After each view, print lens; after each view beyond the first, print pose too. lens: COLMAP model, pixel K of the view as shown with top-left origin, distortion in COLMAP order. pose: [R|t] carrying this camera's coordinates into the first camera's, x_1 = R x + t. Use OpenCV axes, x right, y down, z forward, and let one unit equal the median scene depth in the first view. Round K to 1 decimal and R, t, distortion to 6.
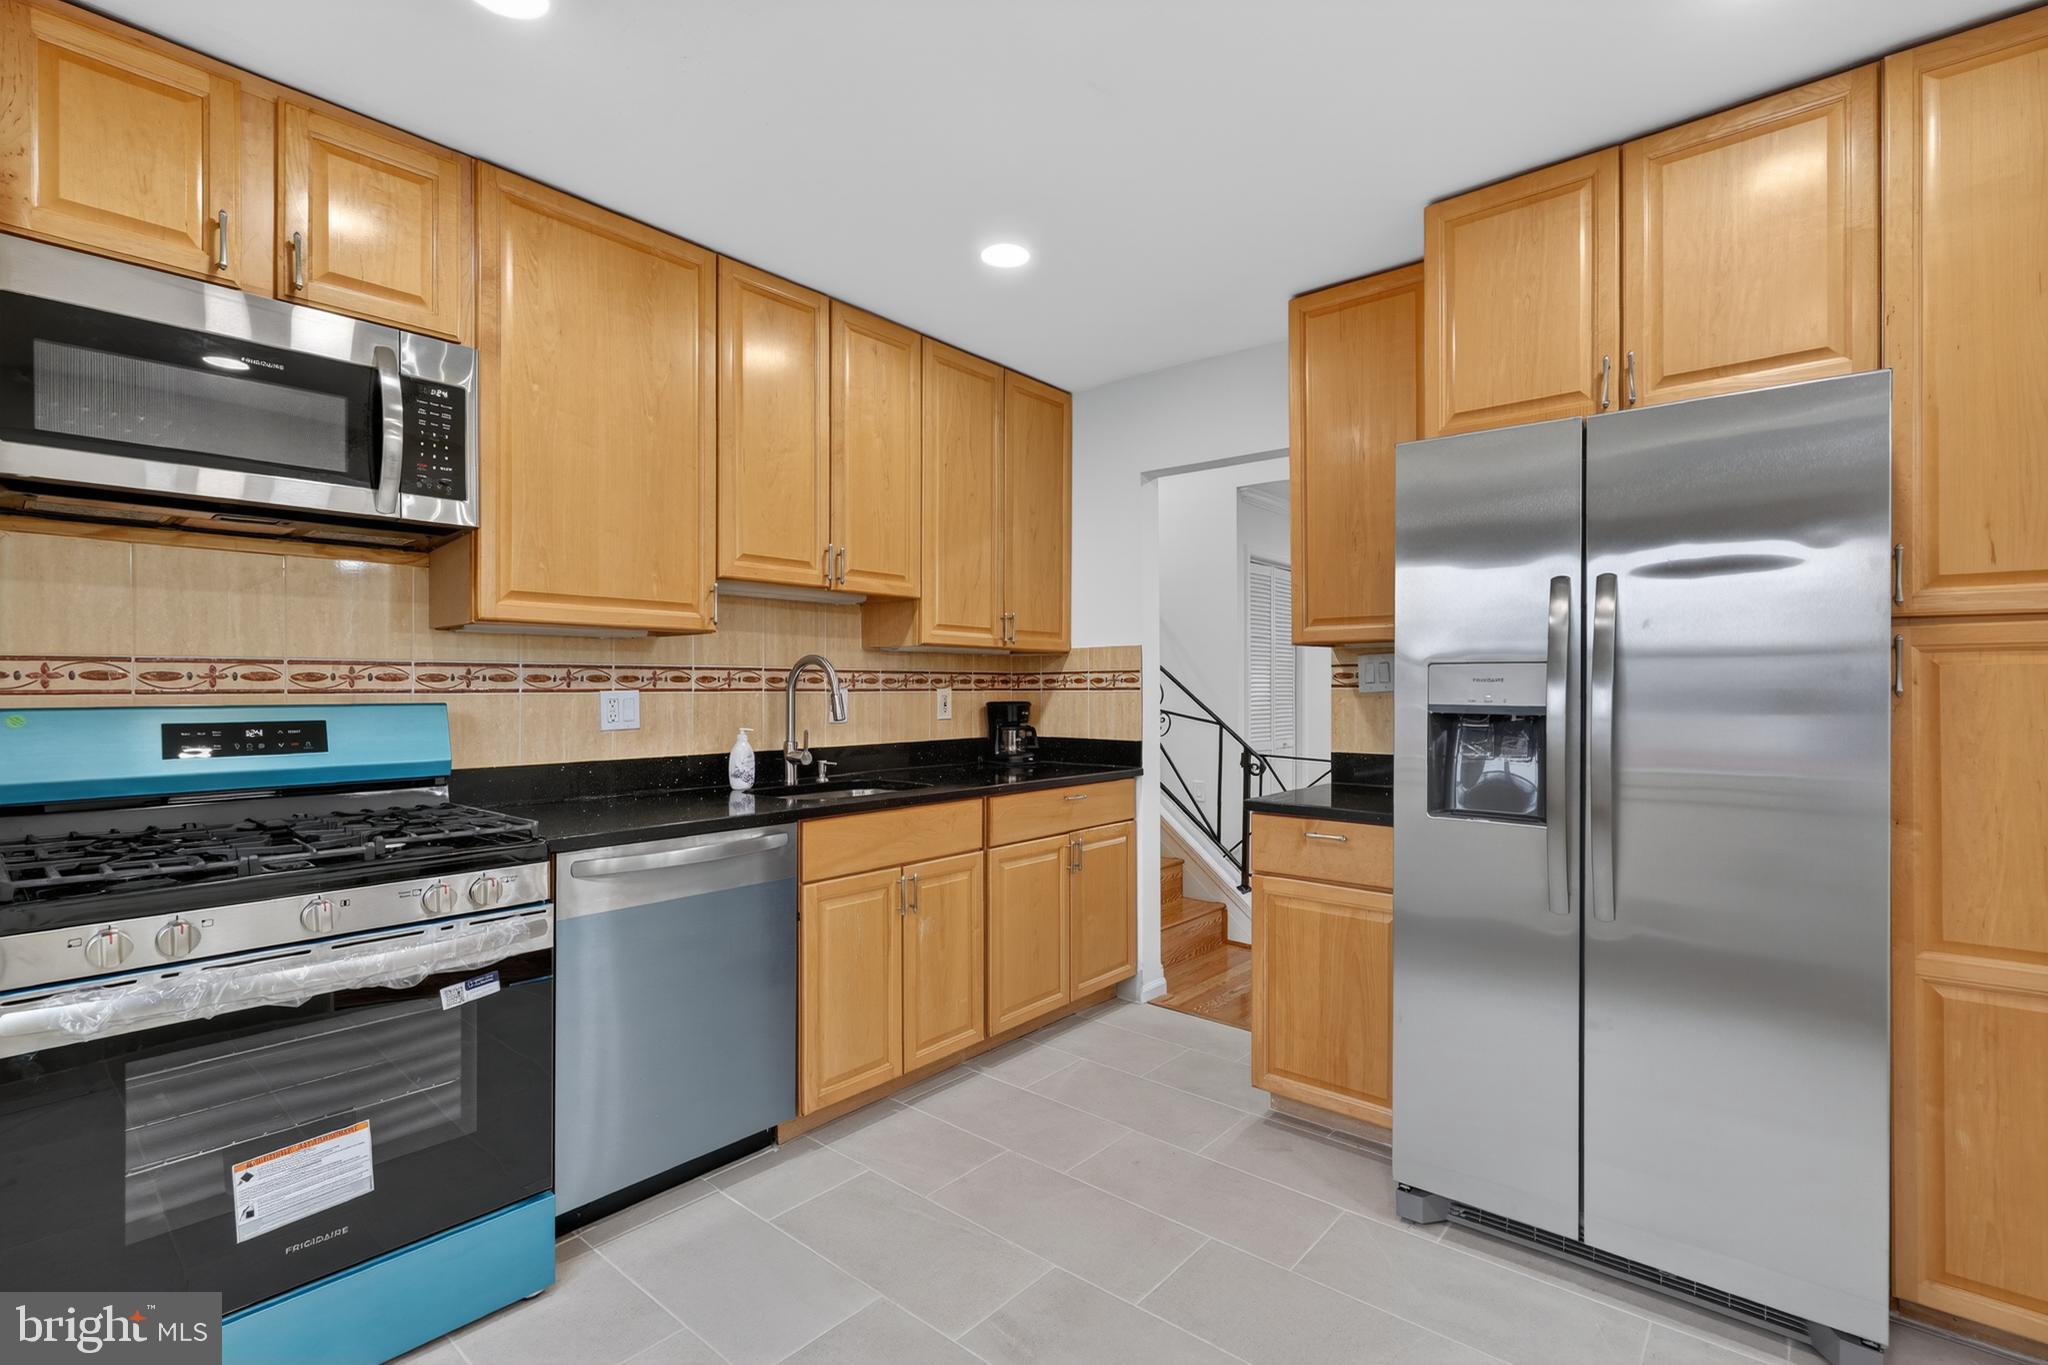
lens RADIAL K [[908.8, 0, 1030.7], [0, 908.8, 681.2], [0, 0, 1]] dist [0.000901, 0.000374]
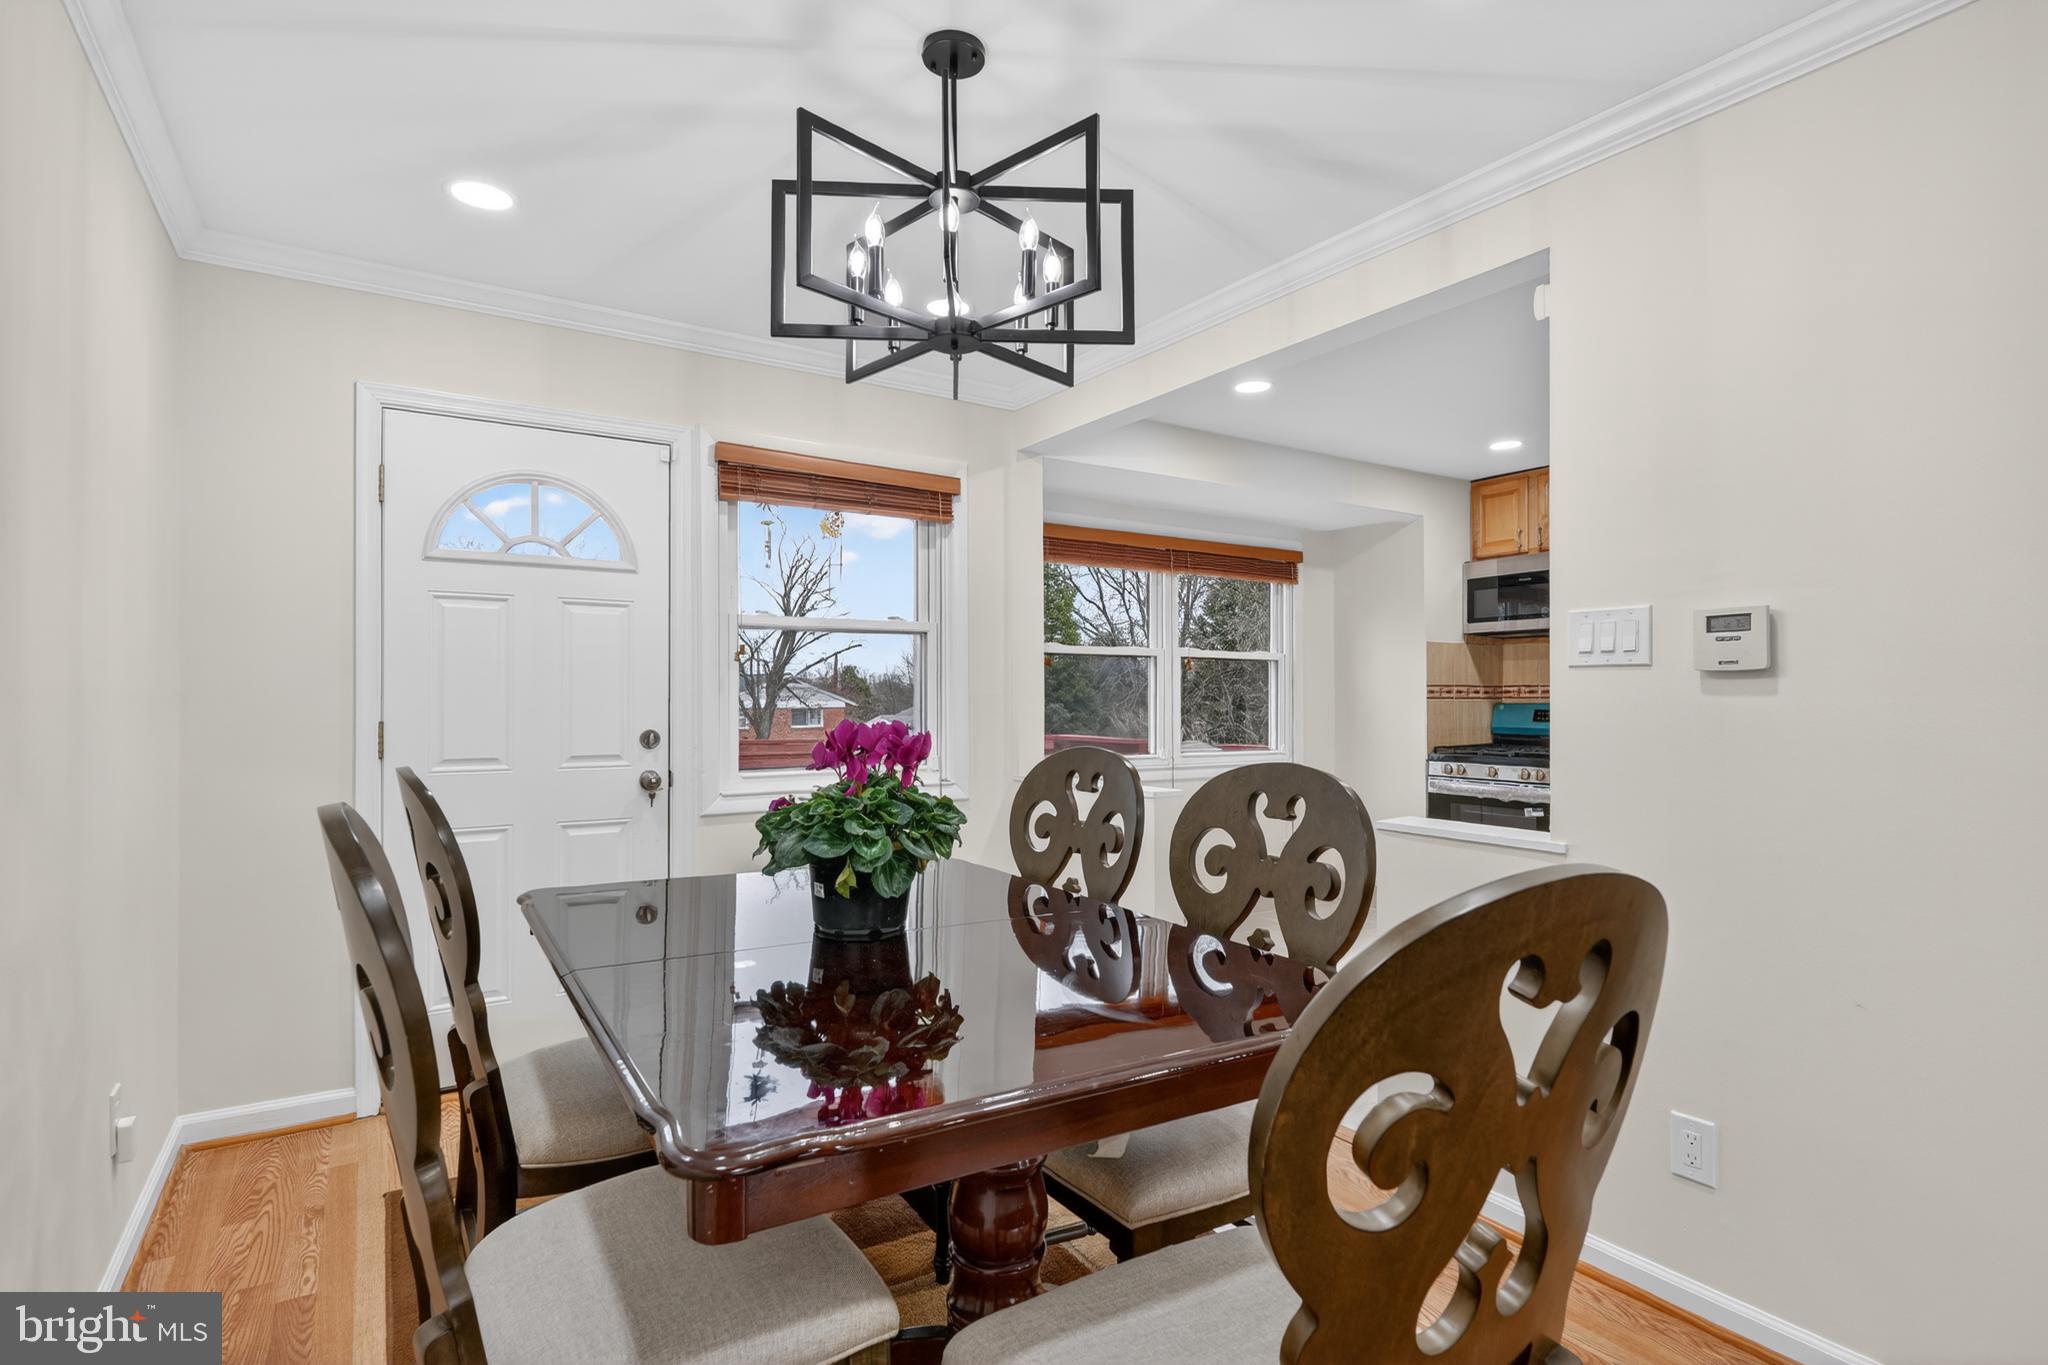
lens RADIAL K [[1015.5, 0, 1018.1], [0, 1015.5, 700.7], [0, 0, 1]] dist [-0.004107, 0.002120]
pose [[-0.299878, 0.006055, -0.953958, 1.849307], [0.008130, 0.999960, 0.003792, -0.002429], [0.953943, -0.006619, -0.299915, 0.328984]]
